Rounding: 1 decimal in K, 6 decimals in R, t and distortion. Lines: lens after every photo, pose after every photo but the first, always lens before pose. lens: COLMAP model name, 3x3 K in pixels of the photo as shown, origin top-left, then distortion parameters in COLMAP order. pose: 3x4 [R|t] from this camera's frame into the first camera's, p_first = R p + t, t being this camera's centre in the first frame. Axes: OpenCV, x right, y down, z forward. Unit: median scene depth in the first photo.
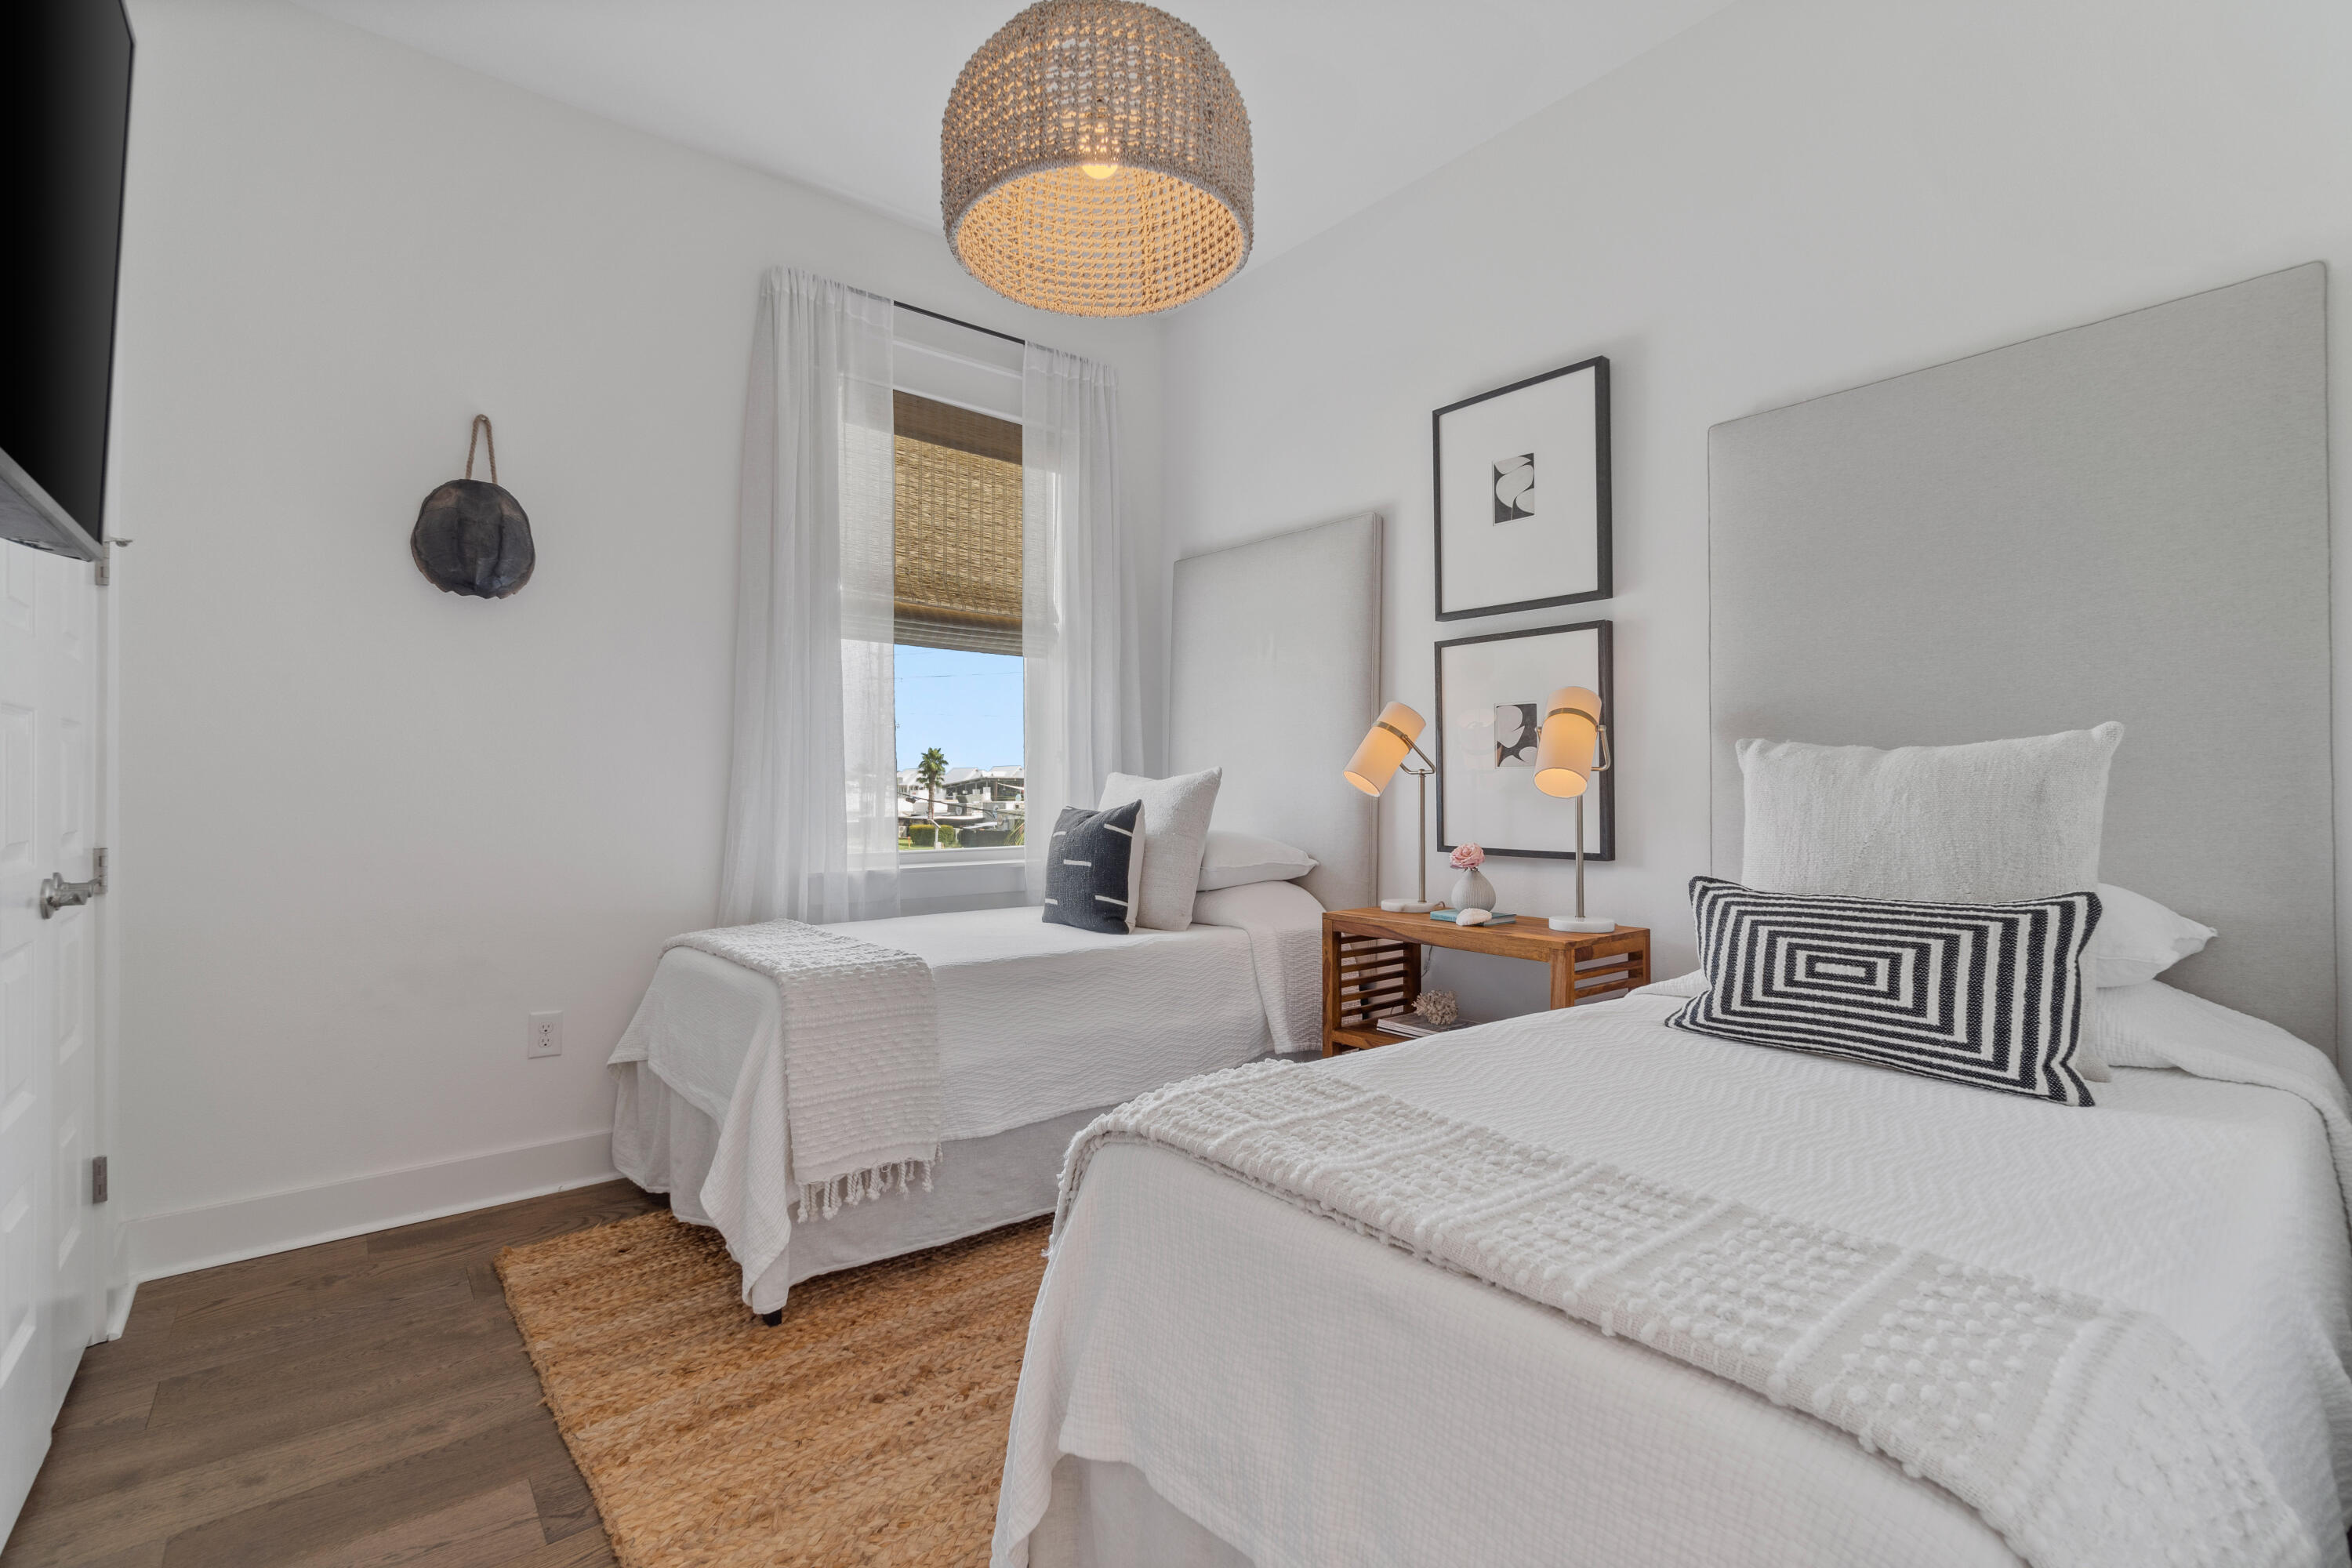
lens RADIAL K [[1045.0, 0, 1189.7], [0, 1045.0, 779.0], [0, 0, 1]] dist [-0.010523, 0.000382]
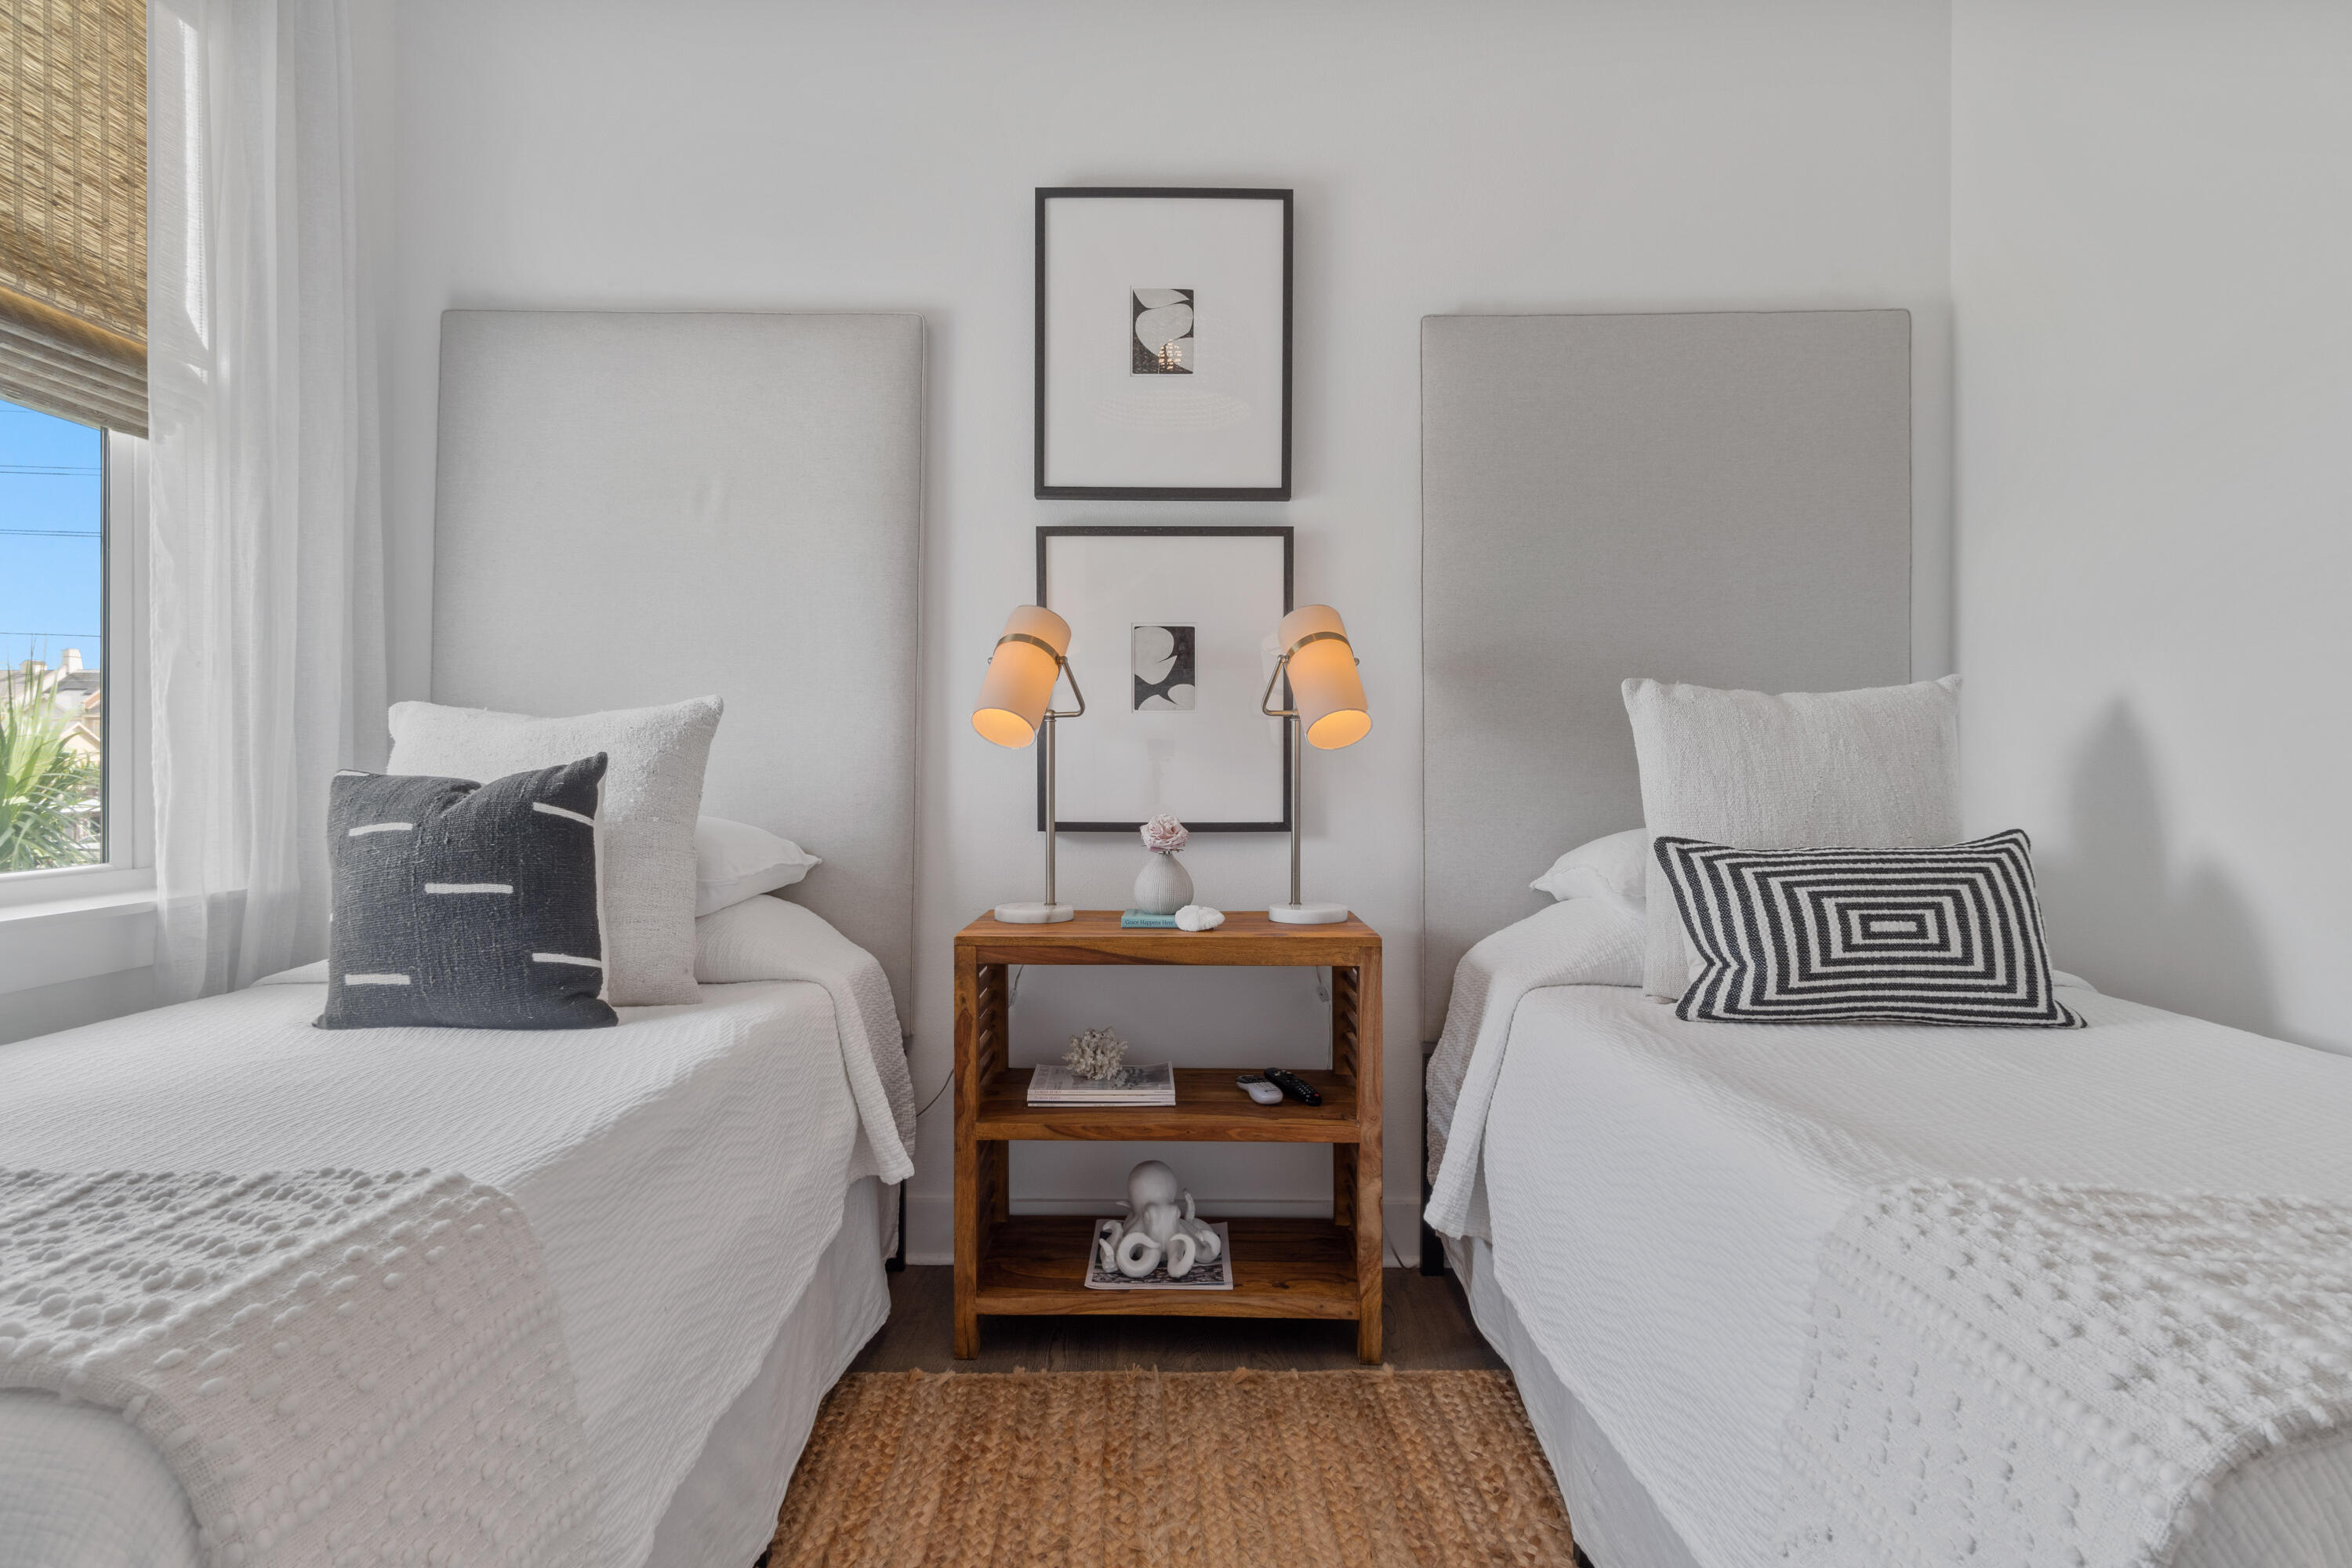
lens RADIAL K [[1201.2, 0, 1179.1], [0, 1201.2, 772.8], [0, 0, 1]] dist [-0.009527, 0.001153]
pose [[0.645409, -0.005396, 0.763818, -0.332776], [-0.007485, 0.999882, 0.013389, 0.020990], [-0.763800, -0.014359, 0.645293, 0.448451]]
